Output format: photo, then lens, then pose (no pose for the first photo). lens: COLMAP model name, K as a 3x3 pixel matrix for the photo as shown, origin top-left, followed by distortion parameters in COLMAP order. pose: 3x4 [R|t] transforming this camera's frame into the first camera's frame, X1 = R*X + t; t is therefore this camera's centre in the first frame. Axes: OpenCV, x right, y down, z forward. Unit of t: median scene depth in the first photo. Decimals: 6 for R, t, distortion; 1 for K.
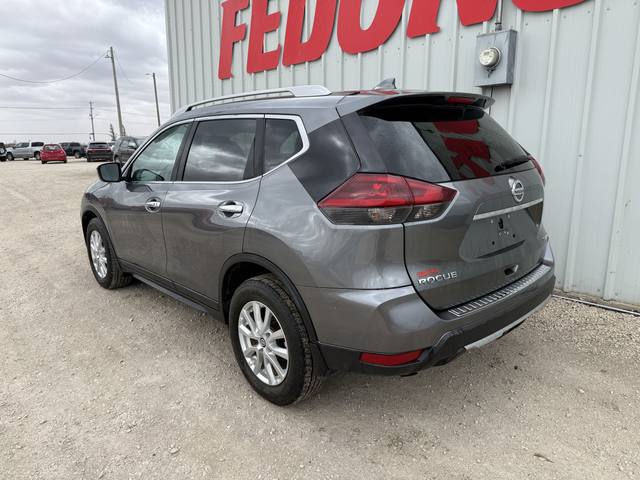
lens RADIAL K [[451.0, 0, 320.0], [0, 451.0, 240.0], [0, 0, 1]] dist [0.006205, -0.010784]
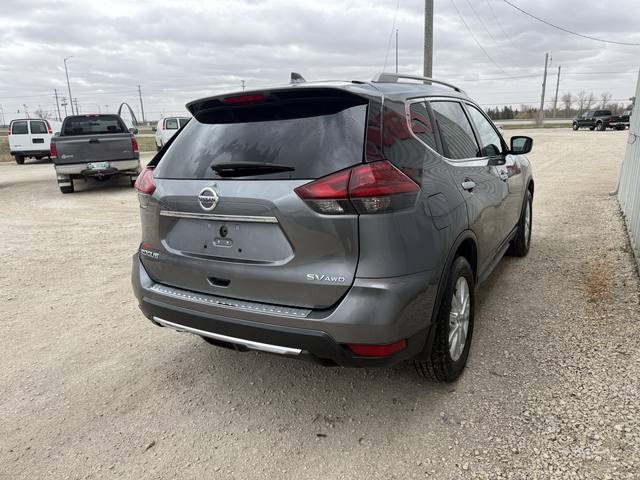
lens RADIAL K [[440.2, 0, 320.0], [0, 440.2, 240.0], [0, 0, 1]] dist [0.027381, -0.006497]
pose [[0.297012, 0.230543, -0.926625, 0.755676], [-0.163925, 0.968320, 0.188373, -0.129558], [0.940698, 0.095948, 0.325394, 0.512645]]
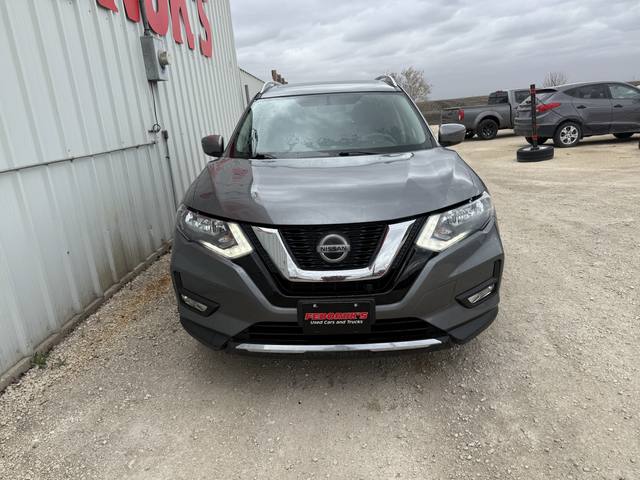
lens RADIAL K [[451.0, 0, 320.0], [0, 451.0, 240.0], [0, 0, 1]] dist [0.006205, -0.010784]
pose [[-0.711678, -0.122886, 0.691675, -0.866338], [0.226401, 0.891930, 0.391413, -0.345703], [-0.665024, 0.435156, -0.606945, 1.690962]]
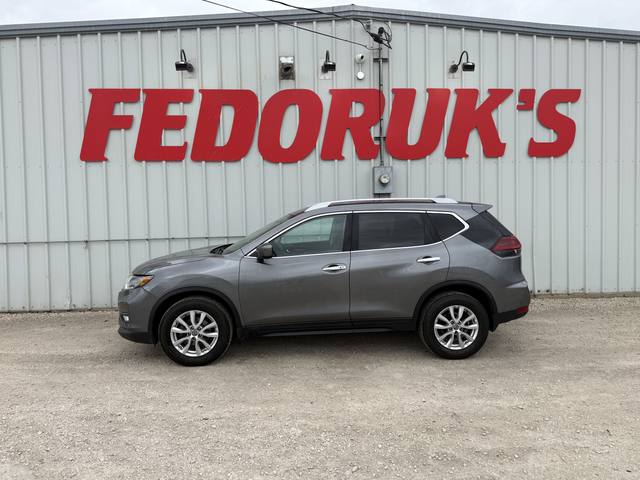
lens RADIAL K [[440.2, 0, 320.0], [0, 440.2, 240.0], [0, 0, 1]] dist [0.027381, -0.006497]
pose [[0.623208, -0.036993, 0.781181, -1.209359], [0.170739, 0.981221, -0.089746, -0.040851], [-0.763191, 0.189308, 0.617820, 0.131010]]
